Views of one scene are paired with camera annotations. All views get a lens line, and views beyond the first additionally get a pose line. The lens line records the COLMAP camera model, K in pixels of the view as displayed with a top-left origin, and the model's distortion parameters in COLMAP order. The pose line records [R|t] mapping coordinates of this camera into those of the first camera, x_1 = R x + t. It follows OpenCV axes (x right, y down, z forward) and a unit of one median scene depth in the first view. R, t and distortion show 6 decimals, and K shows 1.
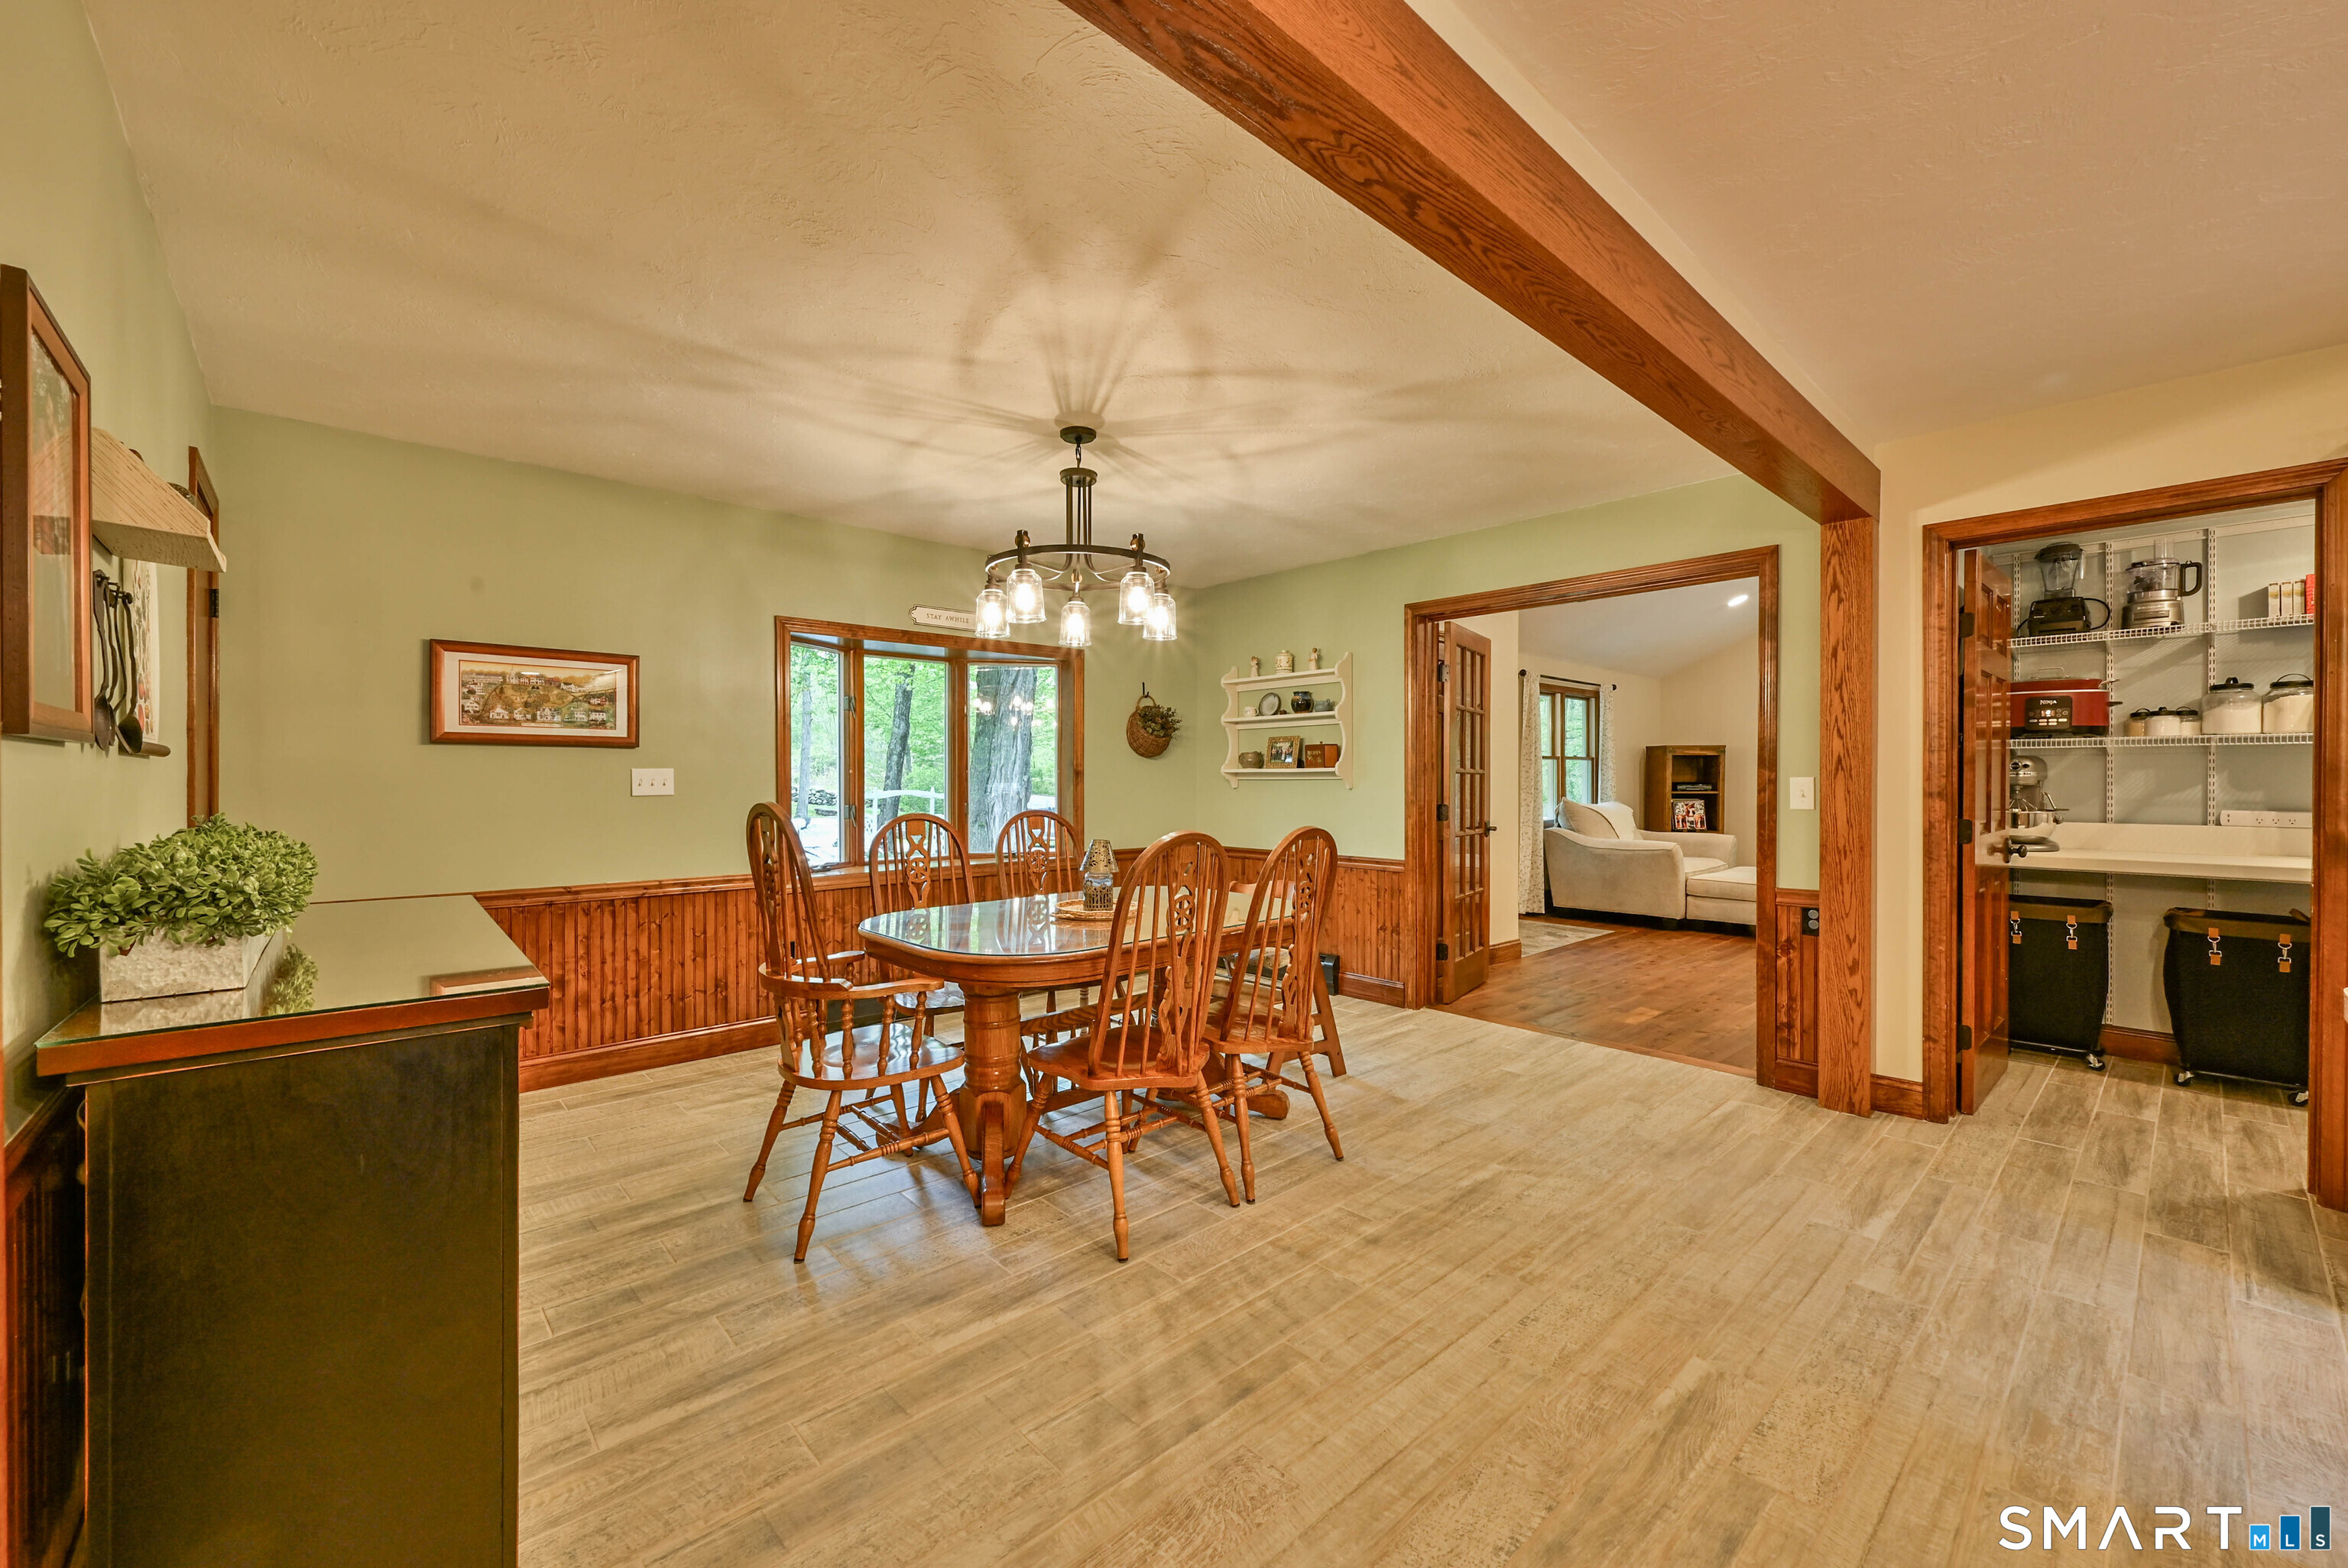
lens RADIAL K [[929.1, 0, 1145.3], [0, 929.1, 784.0], [0, 0, 1]] dist [-0.002978, 0.000639]
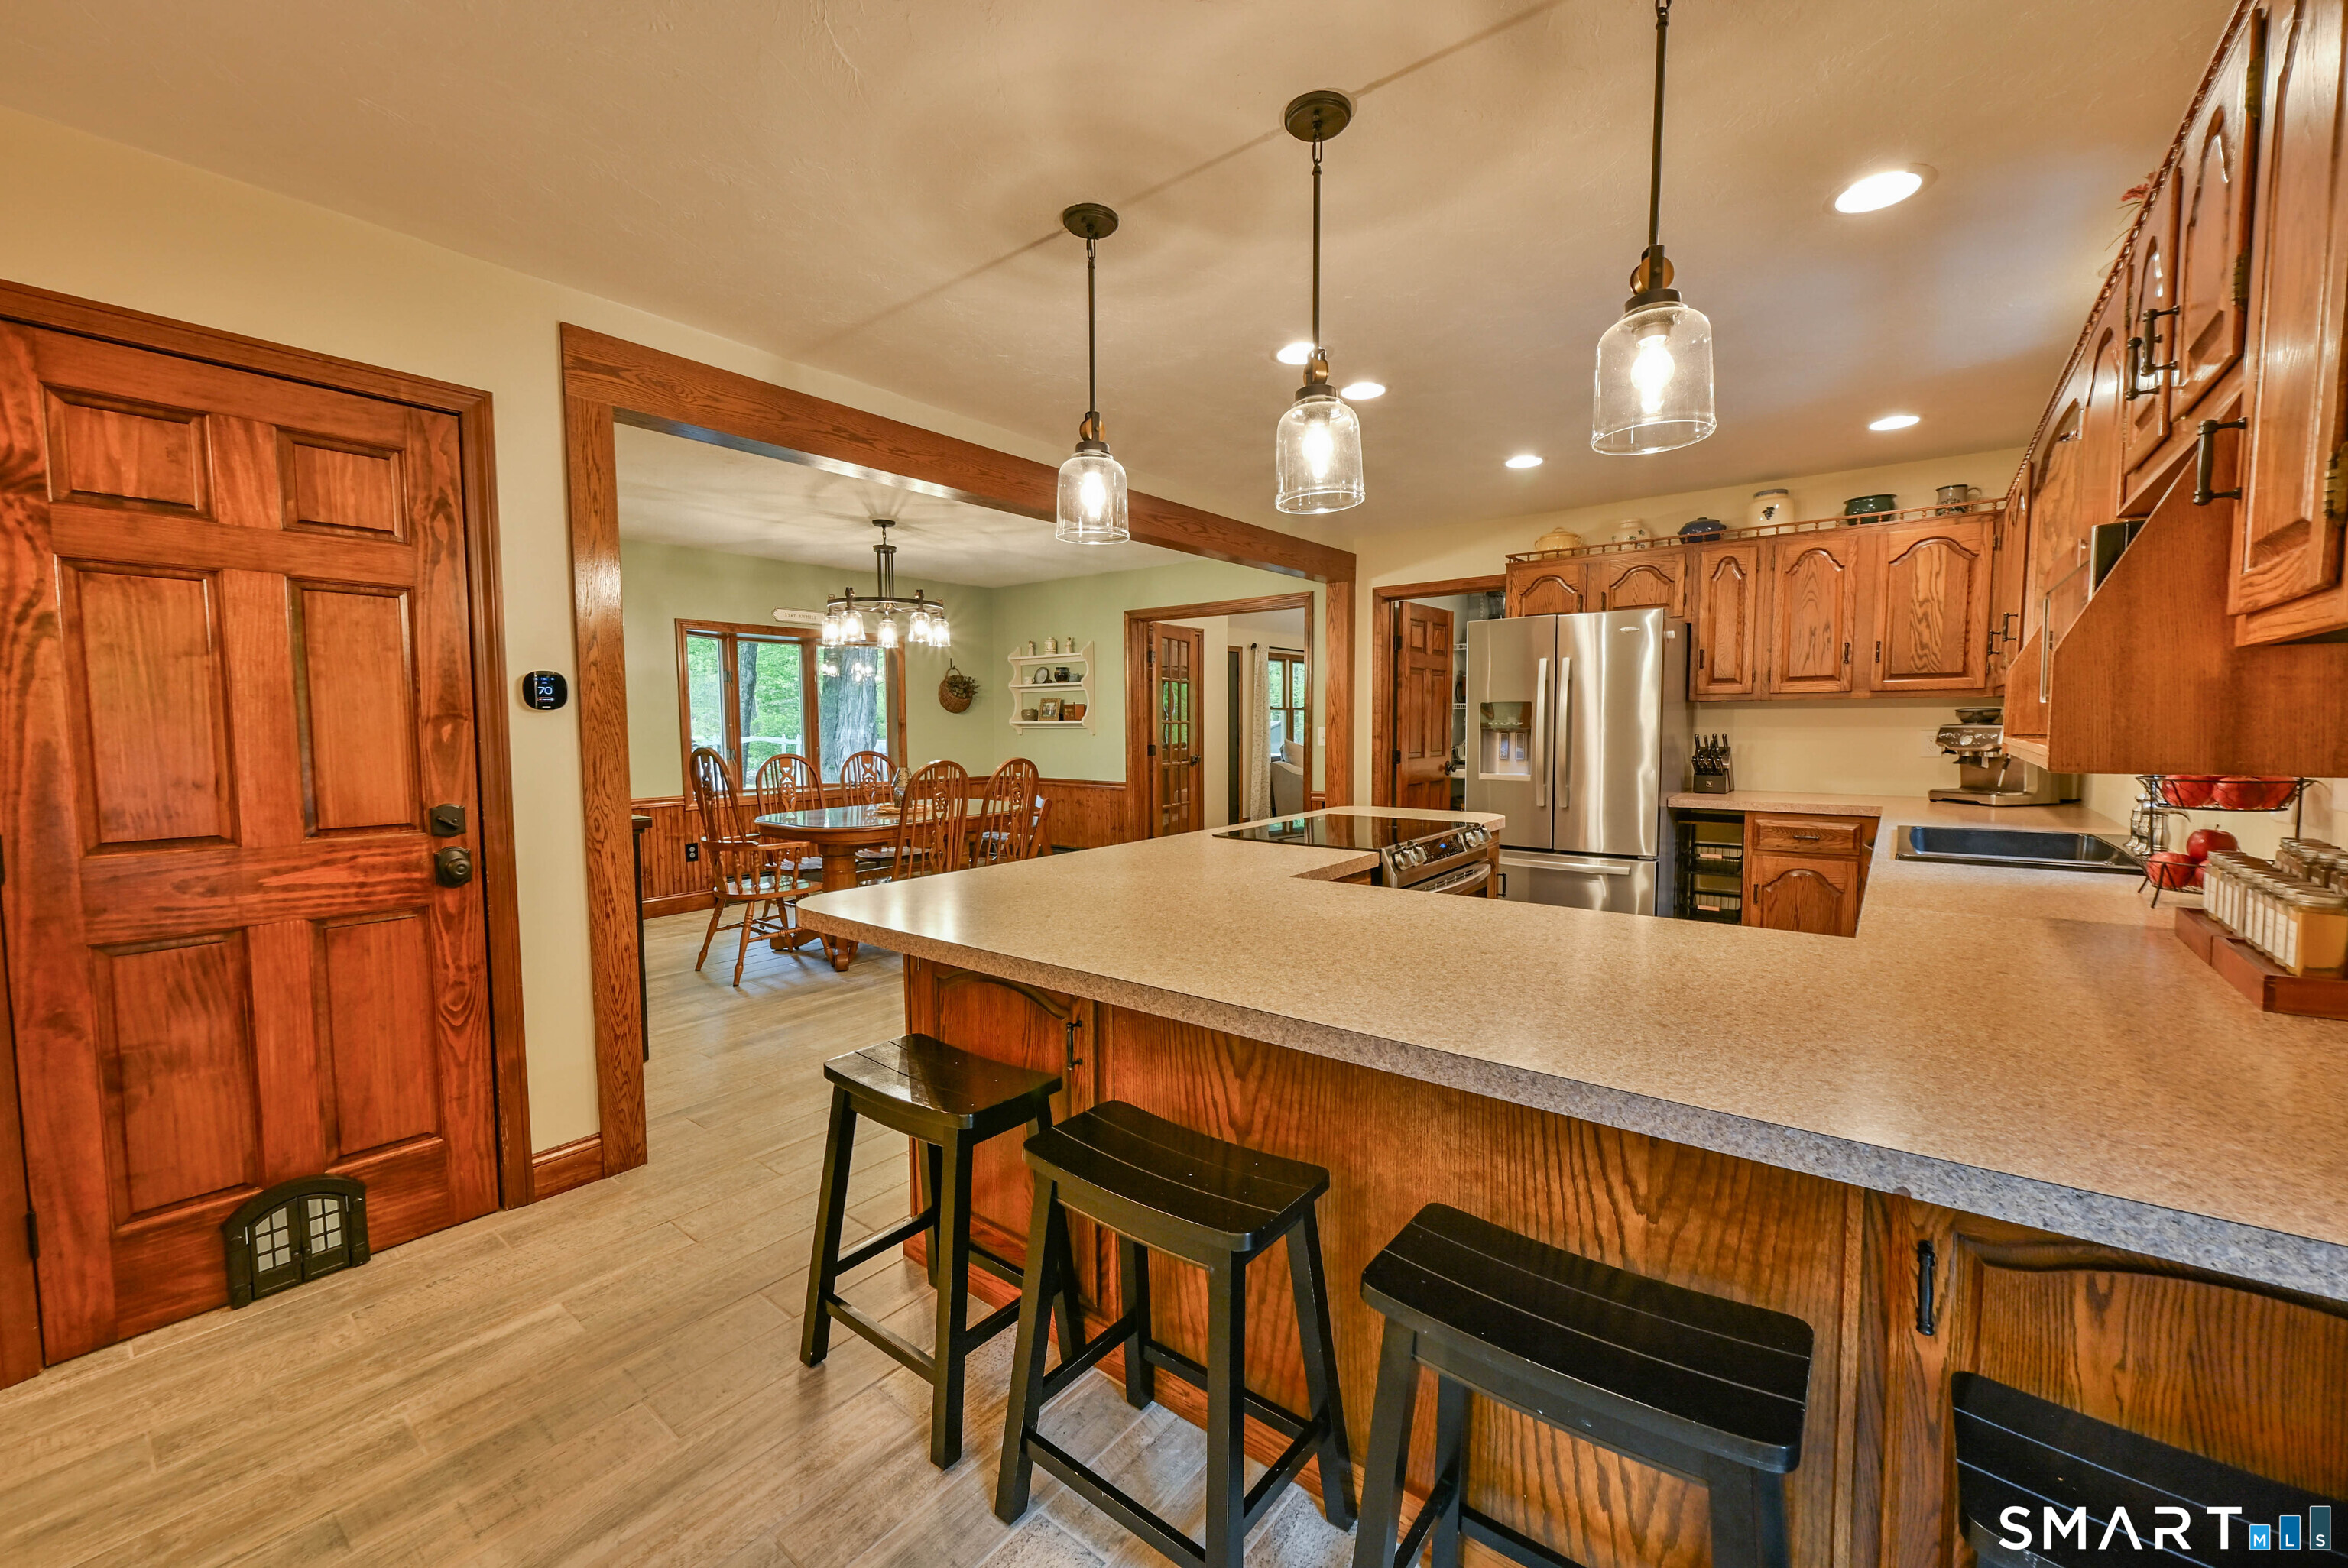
lens RADIAL K [[929.1, 0, 1174.3], [0, 929.1, 789.8], [0, 0, 1]] dist [-0.002978, 0.000639]
pose [[0.984376, -0.016969, 0.175258, 0.116725], [0.004897, 0.997599, 0.069086, -0.012460], [-0.176010, -0.067148, 0.982096, -0.621317]]
